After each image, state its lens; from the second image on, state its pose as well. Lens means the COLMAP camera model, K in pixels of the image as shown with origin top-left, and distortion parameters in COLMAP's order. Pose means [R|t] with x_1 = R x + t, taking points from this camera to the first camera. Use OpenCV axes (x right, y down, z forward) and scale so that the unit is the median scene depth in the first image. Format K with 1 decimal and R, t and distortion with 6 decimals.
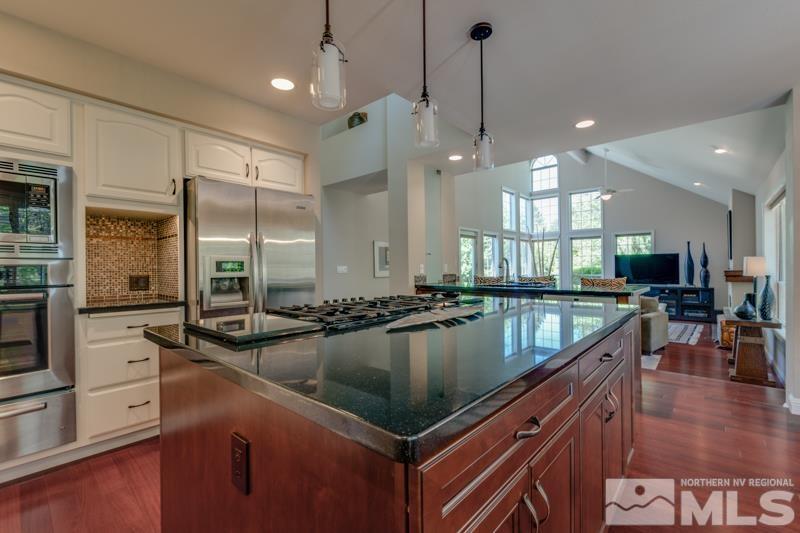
lens RADIAL K [[350.9, 0, 399.1], [0, 350.9, 267.7], [0, 0, 1]] dist [-0.004007, -0.000521]
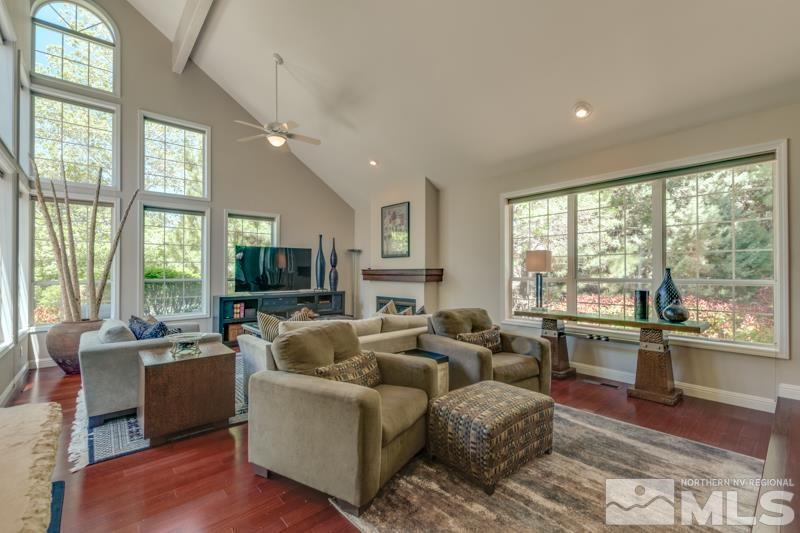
lens RADIAL K [[350.9, 0, 398.9], [0, 350.9, 265.8], [0, 0, 1]] dist [-0.004007, -0.000521]
pose [[0.084017, 0.013483, 0.996373, 0.034093], [-0.000415, 0.999909, -0.013496, 0.005433], [-0.996464, 0.000720, 0.084015, 0.640549]]
